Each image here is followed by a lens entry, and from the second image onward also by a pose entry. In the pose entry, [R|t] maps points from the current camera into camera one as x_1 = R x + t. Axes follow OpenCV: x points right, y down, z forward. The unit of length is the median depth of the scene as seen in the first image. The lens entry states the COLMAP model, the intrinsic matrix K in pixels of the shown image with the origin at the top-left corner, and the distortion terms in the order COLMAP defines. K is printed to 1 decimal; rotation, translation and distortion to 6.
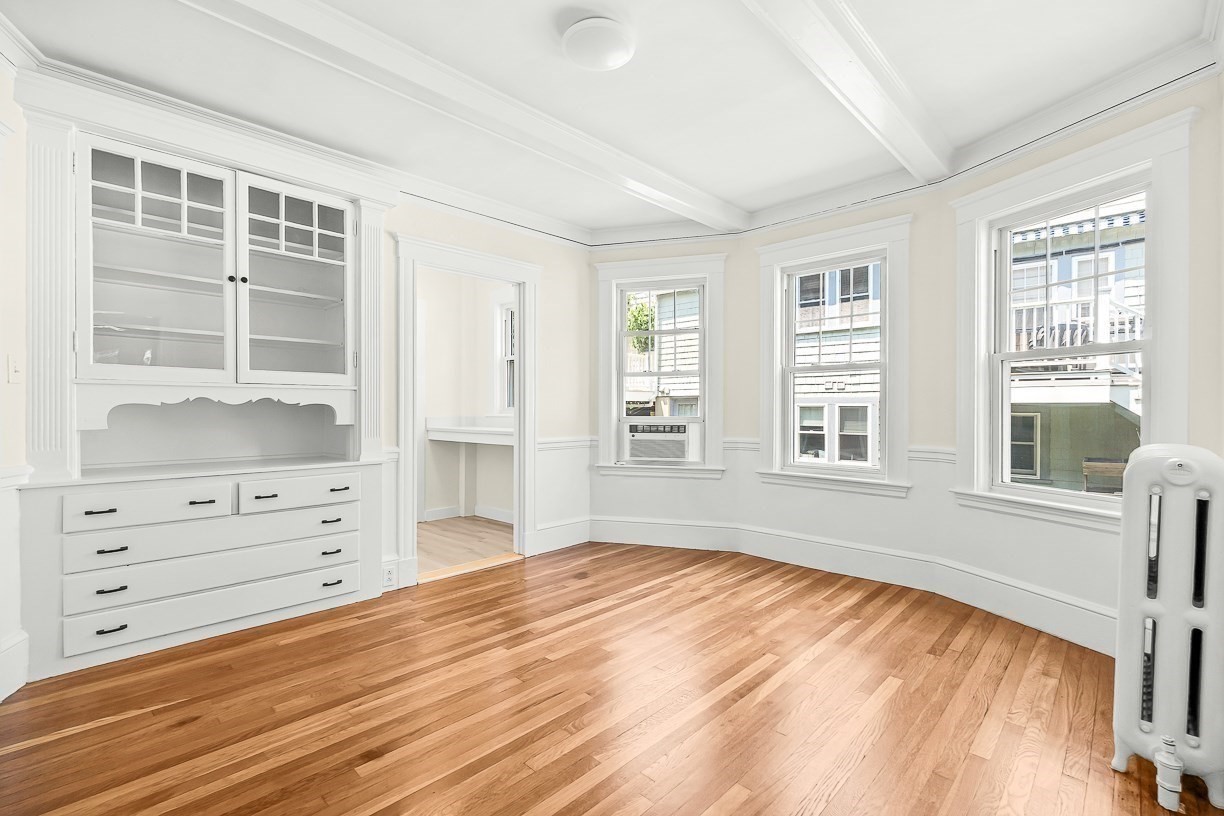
lens RADIAL K [[543.1, 0, 608.7], [0, 543.1, 418.1], [0, 0, 1]] dist [-0.001365, -0.000389]
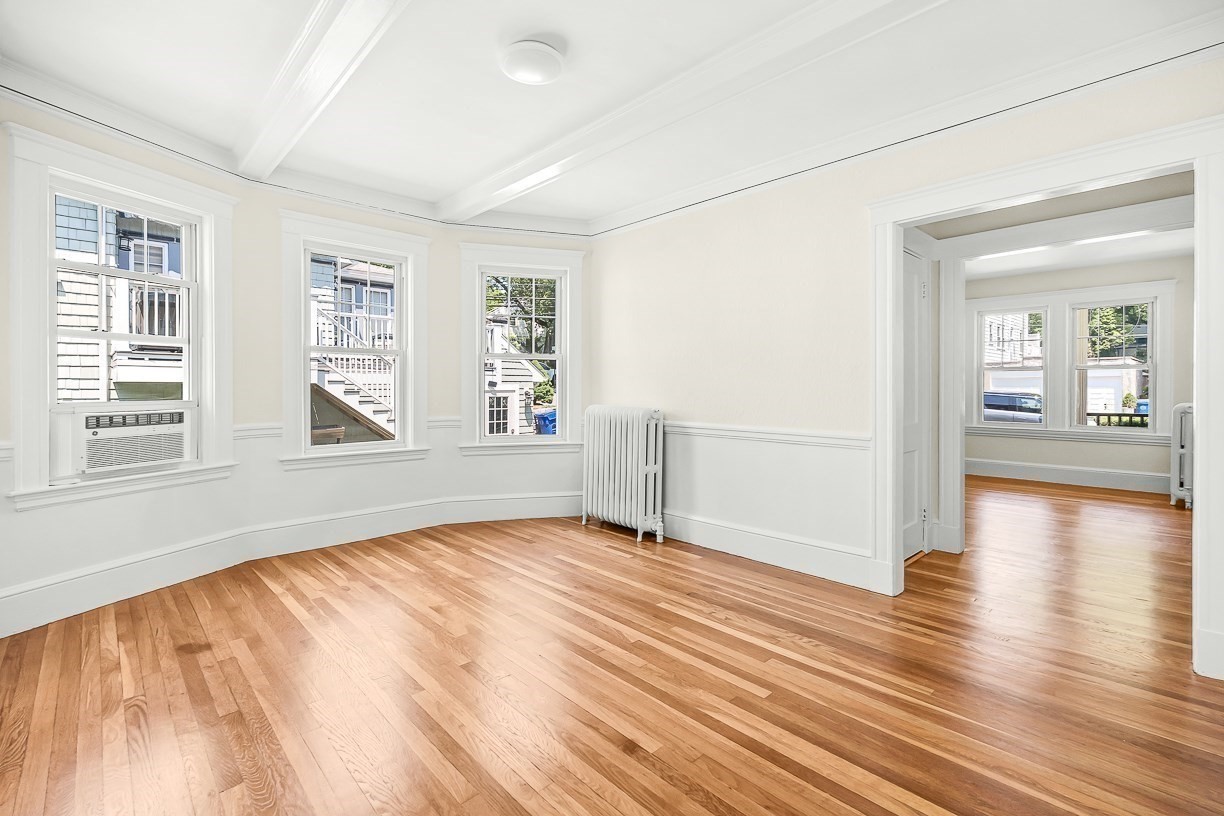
lens RADIAL K [[543.1, 0, 612.3], [0, 543.1, 400.8], [0, 0, 1]] dist [-0.001365, -0.000389]
pose [[0.047834, -0.024411, 0.998557, -0.950257], [0.019117, 0.999541, 0.023519, -0.014921], [-0.998672, 0.017964, 0.048279, 0.663933]]
